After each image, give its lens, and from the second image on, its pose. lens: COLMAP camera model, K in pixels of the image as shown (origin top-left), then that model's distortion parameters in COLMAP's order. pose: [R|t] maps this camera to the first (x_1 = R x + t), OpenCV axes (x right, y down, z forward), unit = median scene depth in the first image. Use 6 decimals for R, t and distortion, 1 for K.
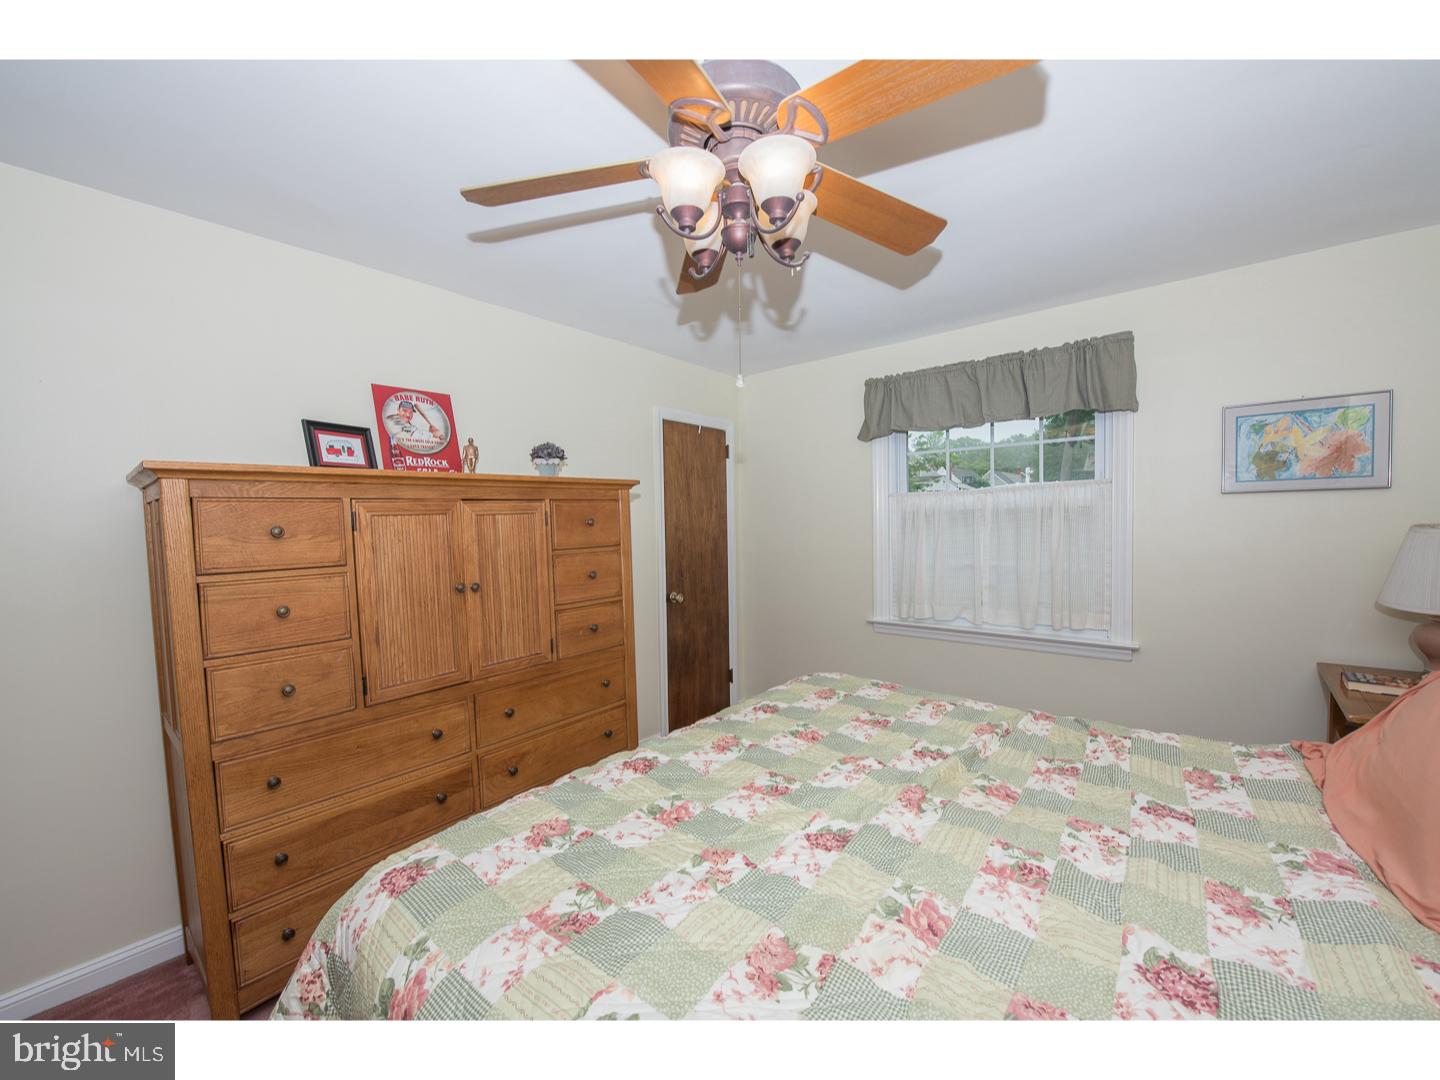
lens RADIAL K [[572.9, 0, 719.5], [0, 572.9, 535.2], [0, 0, 1]] dist [-0.018076, -0.000561]
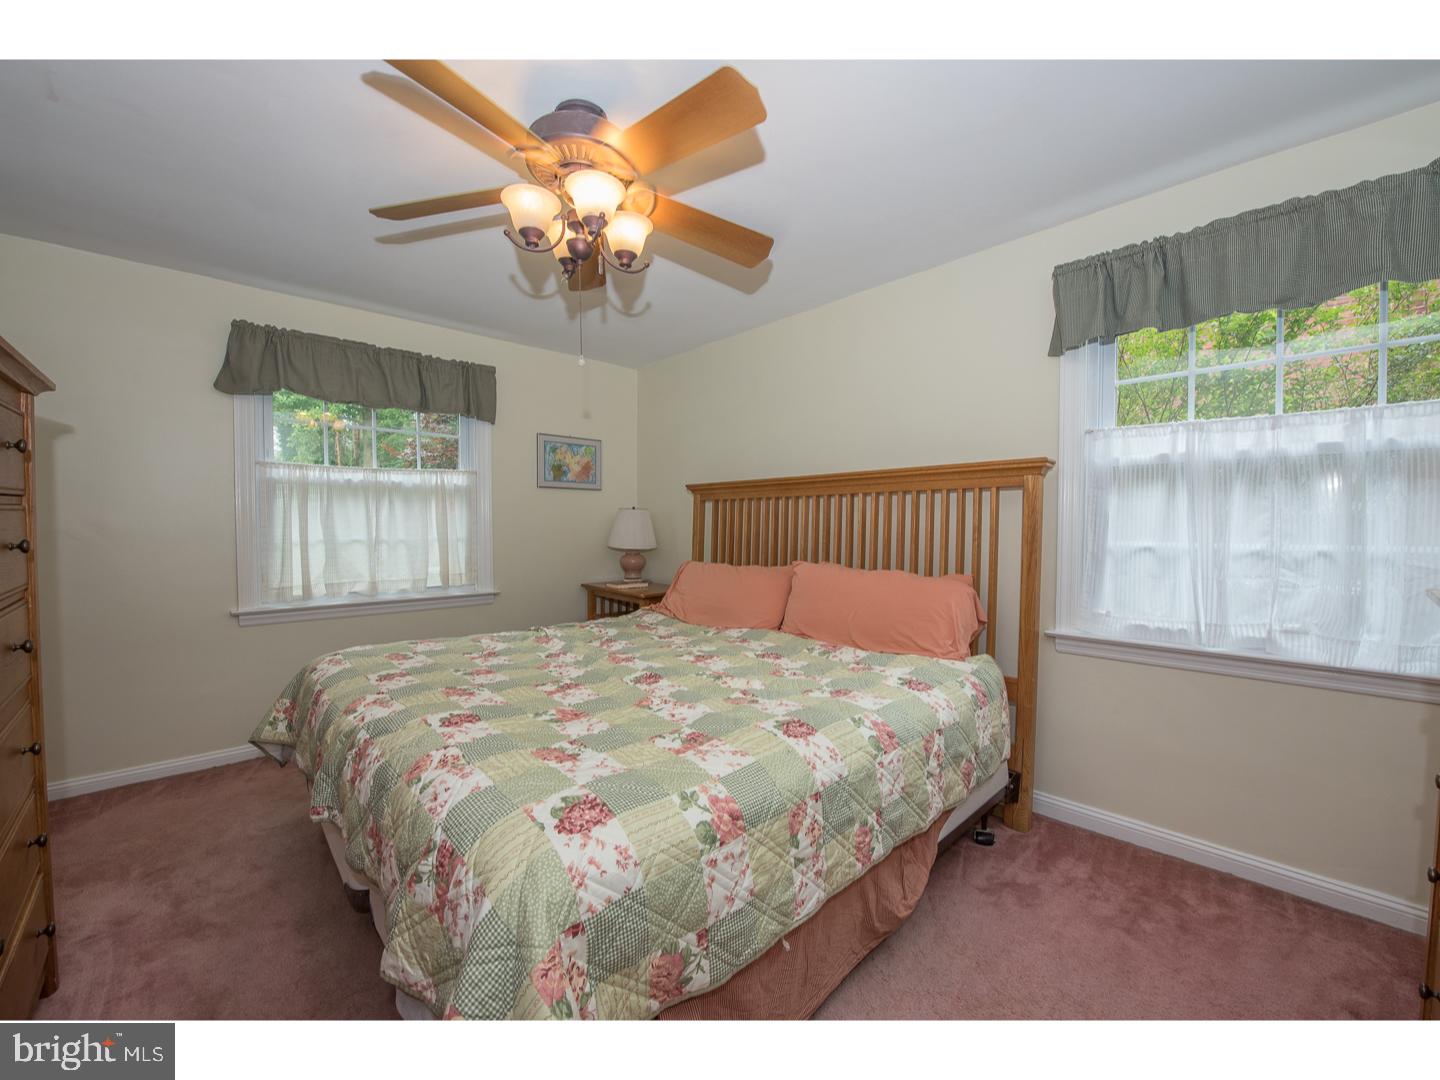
lens RADIAL K [[572.9, 0, 718.7], [0, 572.9, 543.3], [0, 0, 1]] dist [-0.018076, -0.000561]
pose [[0.121412, -0.017174, 0.992454, -0.690096], [0.016231, 0.999751, 0.015314, 0.071981], [-0.992469, 0.014249, 0.121661, 0.315341]]
